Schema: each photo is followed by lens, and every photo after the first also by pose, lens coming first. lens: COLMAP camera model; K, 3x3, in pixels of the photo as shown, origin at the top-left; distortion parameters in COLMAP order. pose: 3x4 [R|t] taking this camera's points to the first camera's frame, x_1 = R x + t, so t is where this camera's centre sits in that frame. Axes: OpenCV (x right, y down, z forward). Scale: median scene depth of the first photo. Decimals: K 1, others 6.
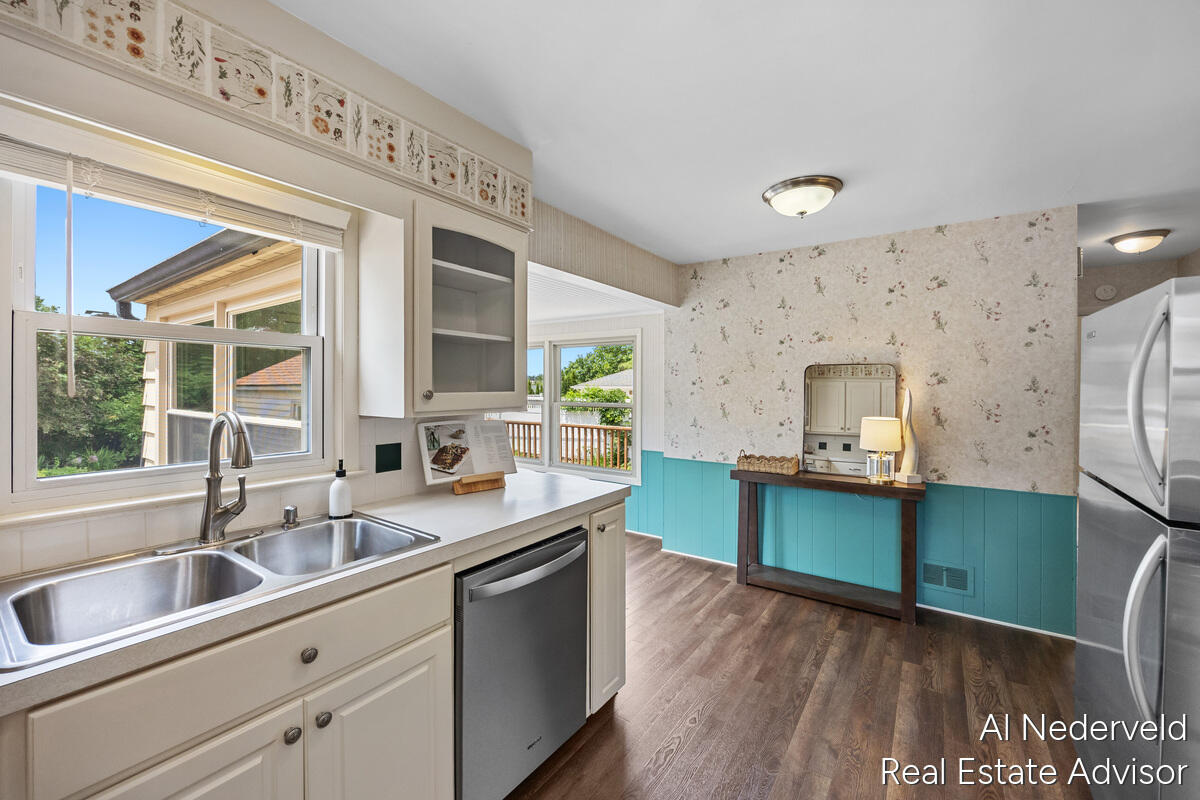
lens RADIAL K [[478.4, 0, 601.7], [0, 478.4, 389.9], [0, 0, 1]] dist [-0.007285, 0.000821]
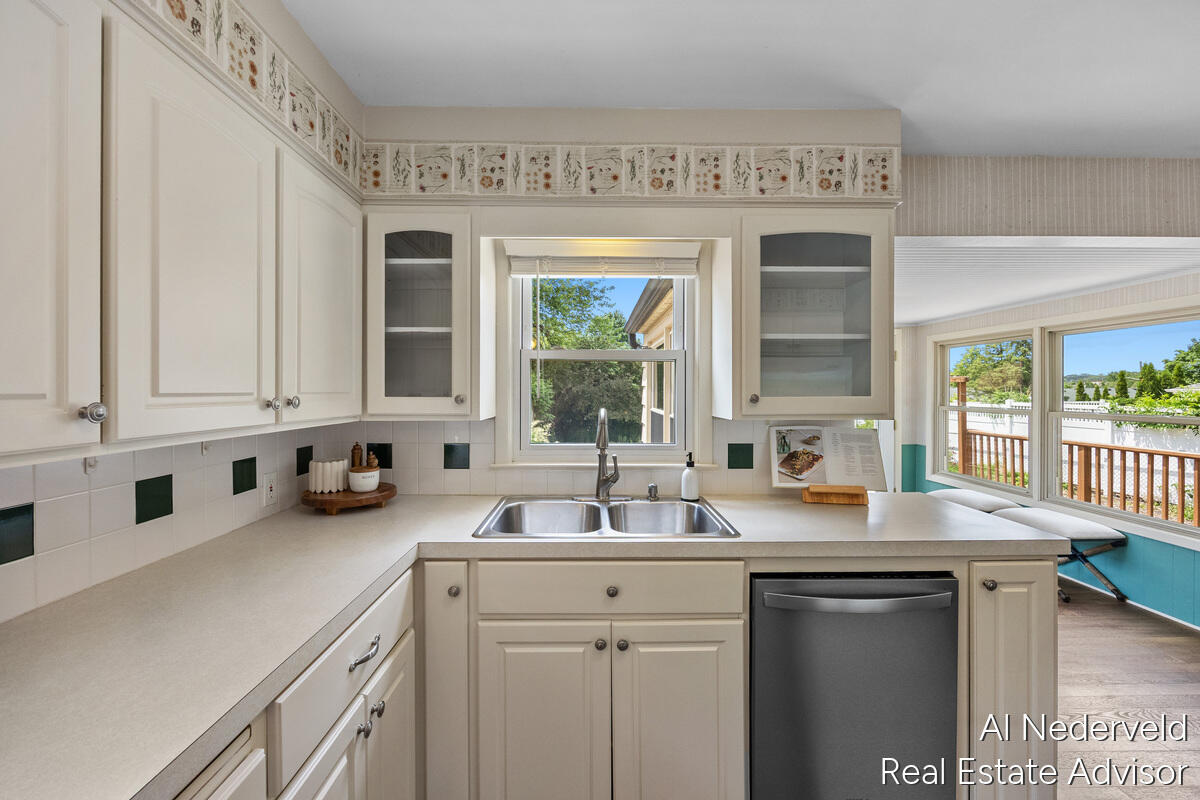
lens RADIAL K [[478.4, 0, 593.3], [0, 478.4, 394.3], [0, 0, 1]] dist [-0.007285, 0.000821]
pose [[0.584056, 0.002943, -0.811708, 0.271981], [-0.001802, 0.999996, 0.002330, -0.001079], [0.811711, 0.000102, 0.584059, 0.102802]]
